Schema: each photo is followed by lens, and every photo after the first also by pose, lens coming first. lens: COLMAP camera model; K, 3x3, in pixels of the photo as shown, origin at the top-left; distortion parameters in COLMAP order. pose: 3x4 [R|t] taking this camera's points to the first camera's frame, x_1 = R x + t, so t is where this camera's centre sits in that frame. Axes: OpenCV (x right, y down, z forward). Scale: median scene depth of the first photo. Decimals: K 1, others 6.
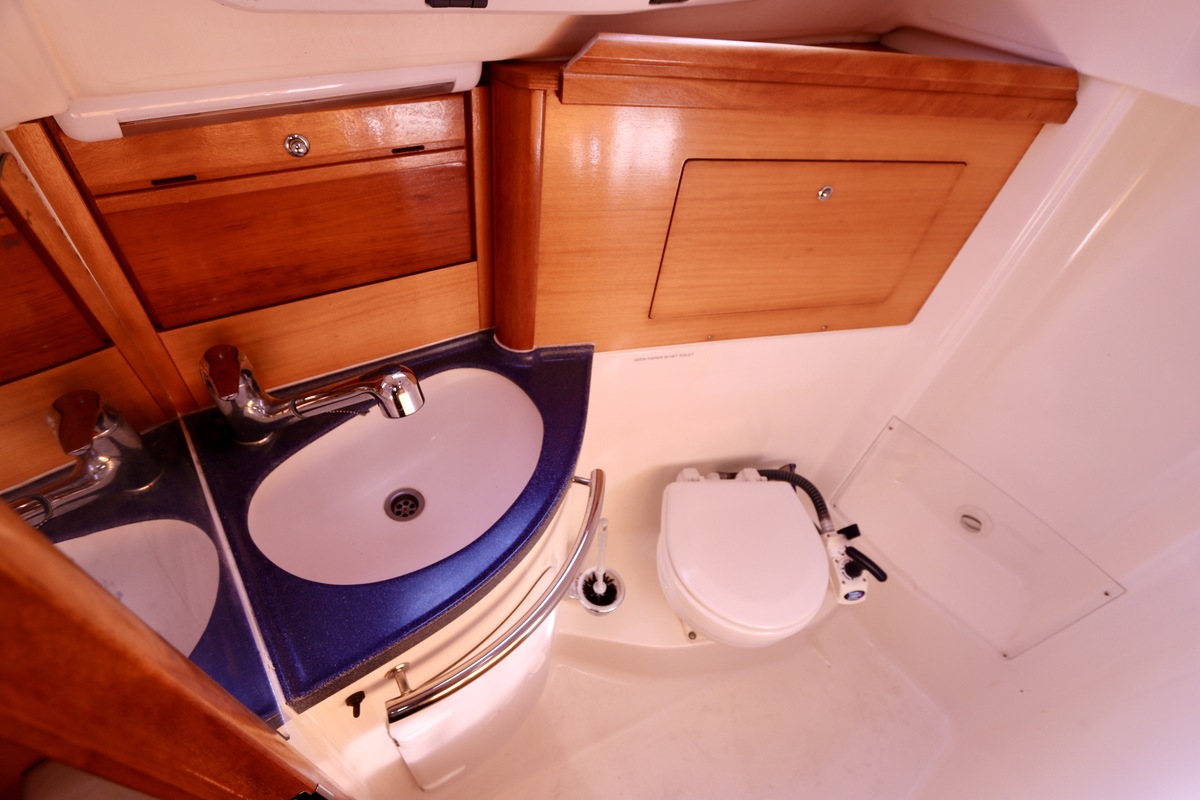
lens RADIAL K [[566.4, 0, 599.7], [0, 566.4, 391.9], [0, 0, 1]] dist [-0.017622, 0.000985]
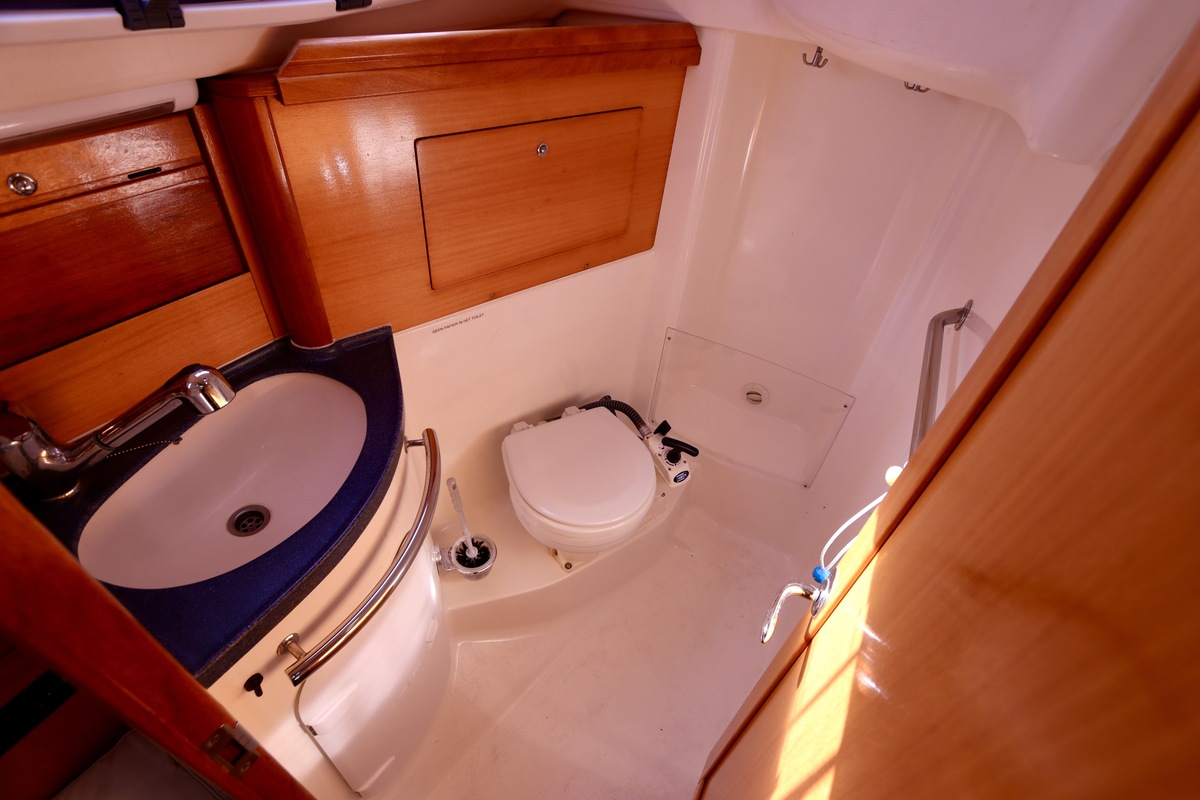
lens RADIAL K [[573.2, 0, 602.4], [0, 573.2, 398.2], [0, 0, 1]] dist [-0.015431, 0.001295]
pose [[0.913926, -0.298675, 0.274831, 0.021755], [0.305489, 0.952011, 0.018733, 0.178838], [-0.267237, 0.066837, 0.961310, -0.185340]]
